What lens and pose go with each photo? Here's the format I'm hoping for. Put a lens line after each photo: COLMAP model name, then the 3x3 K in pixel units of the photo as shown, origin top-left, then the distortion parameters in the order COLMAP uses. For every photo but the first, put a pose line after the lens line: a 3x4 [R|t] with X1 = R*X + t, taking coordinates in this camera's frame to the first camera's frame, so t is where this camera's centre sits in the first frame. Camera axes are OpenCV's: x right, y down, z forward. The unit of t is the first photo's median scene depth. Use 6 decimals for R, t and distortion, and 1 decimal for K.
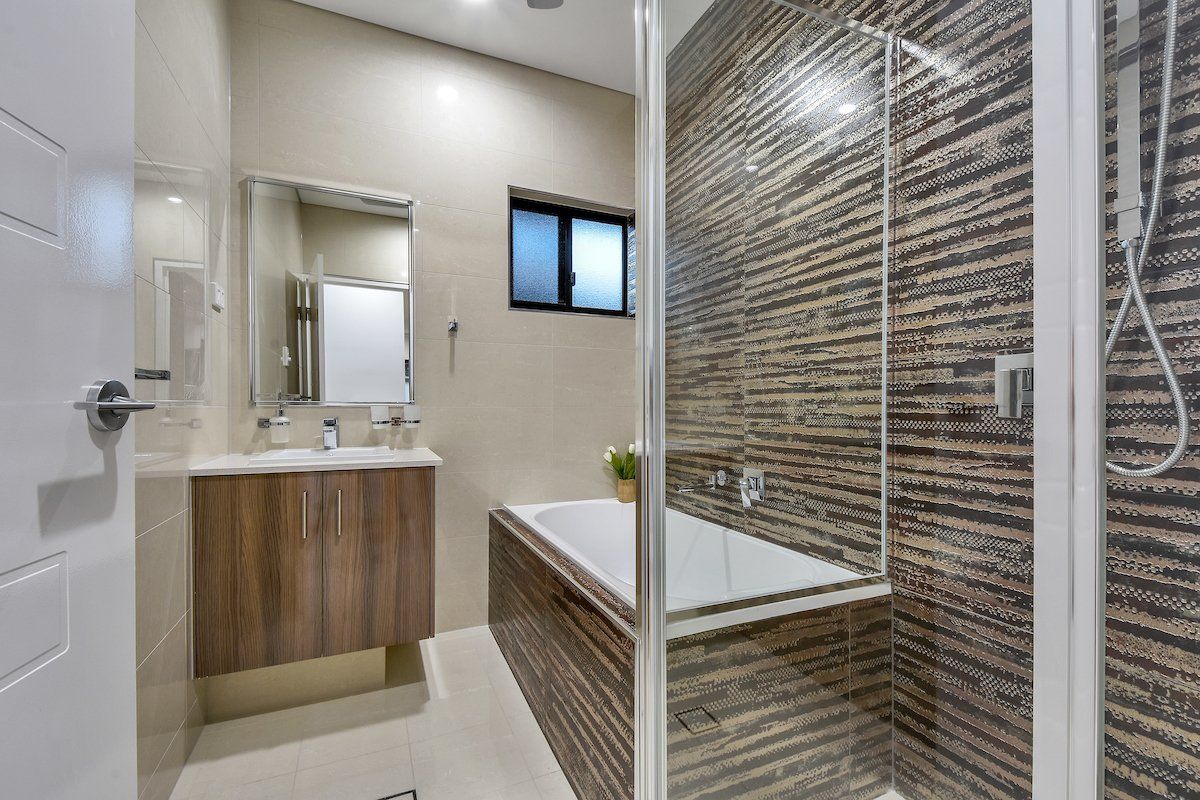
lens RADIAL K [[517.9, 0, 597.1], [0, 517.9, 412.4], [0, 0, 1]] dist [0.024146, -0.014797]
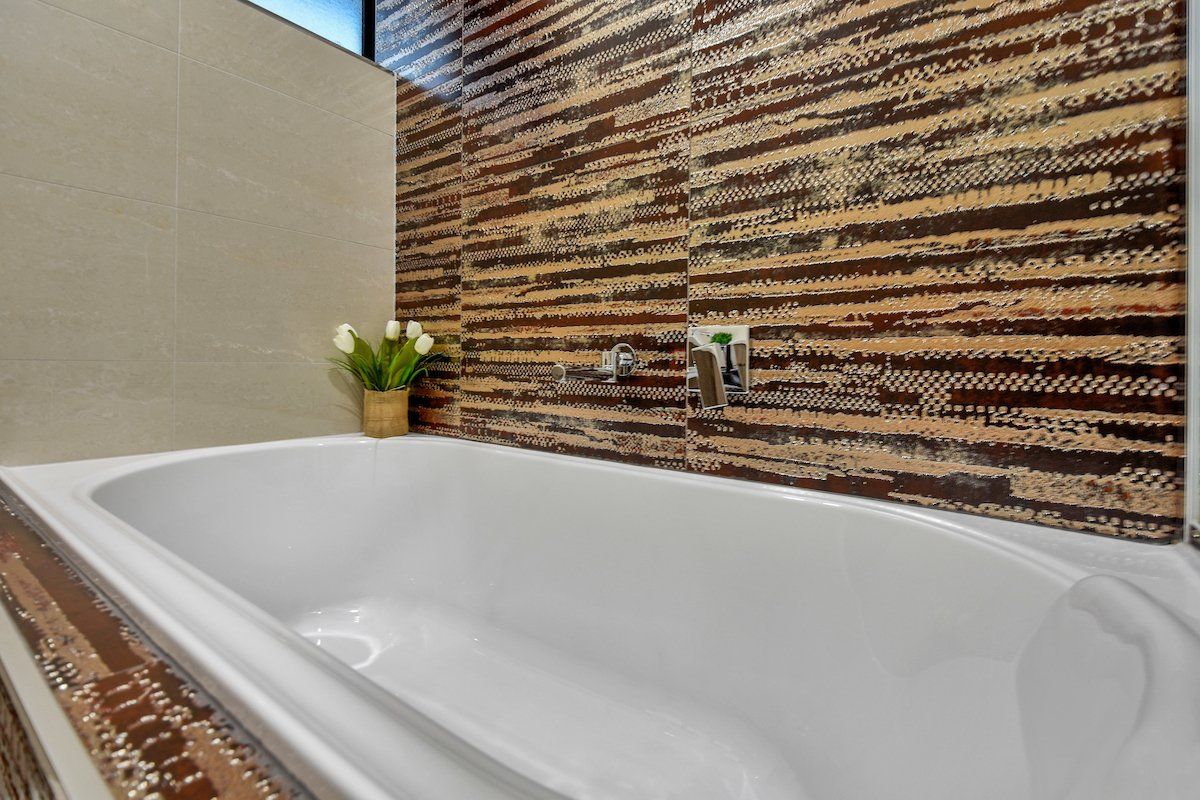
lens RADIAL K [[517.9, 0, 600.3], [0, 517.9, 368.1], [0, 0, 1]] dist [0.024146, -0.014797]
pose [[0.859874, 0.007907, 0.510445, -0.017587], [-0.006813, 0.999969, -0.004014, 0.144327], [-0.510461, -0.000026, 0.859901, 0.645803]]
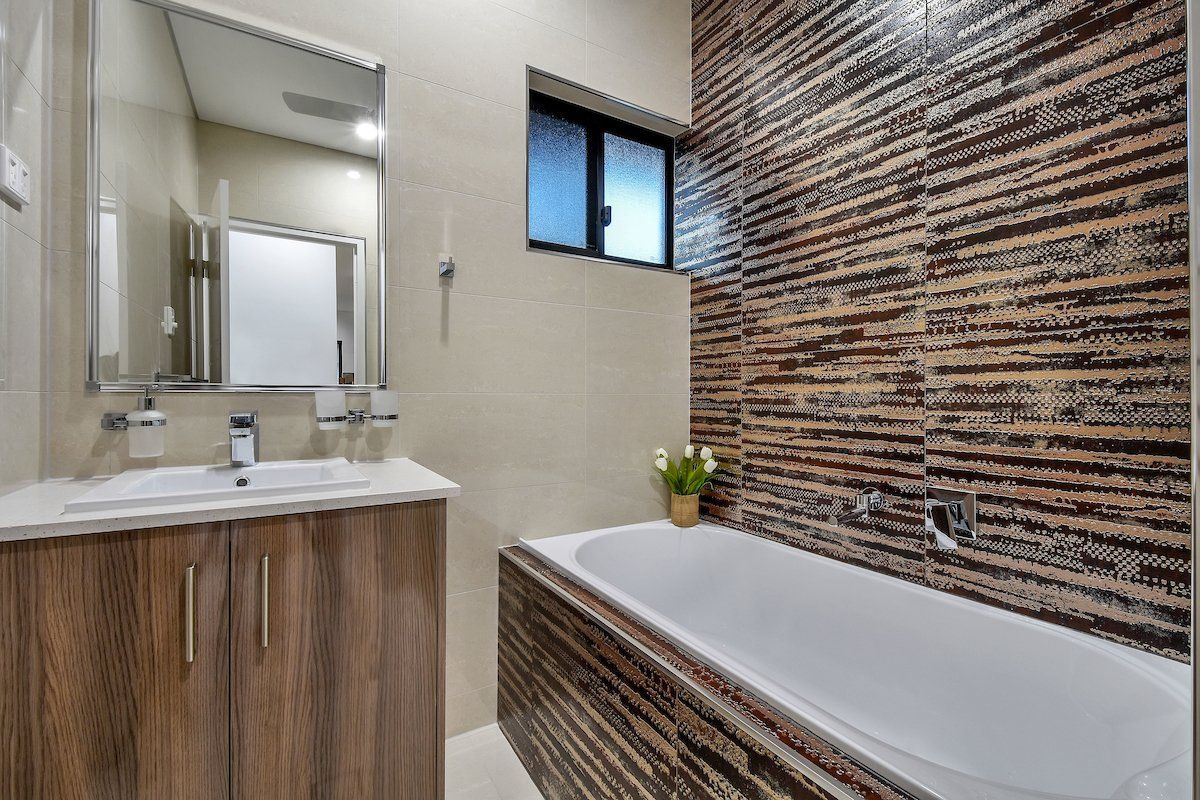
lens RADIAL K [[517.9, 0, 597.4], [0, 517.9, 398.5], [0, 0, 1]] dist [0.024146, -0.014797]
pose [[0.990917, -0.000495, 0.134477, -0.216757], [0.001391, 0.999977, -0.006563, 0.000040], [-0.134471, 0.006691, 0.990895, 0.401922]]
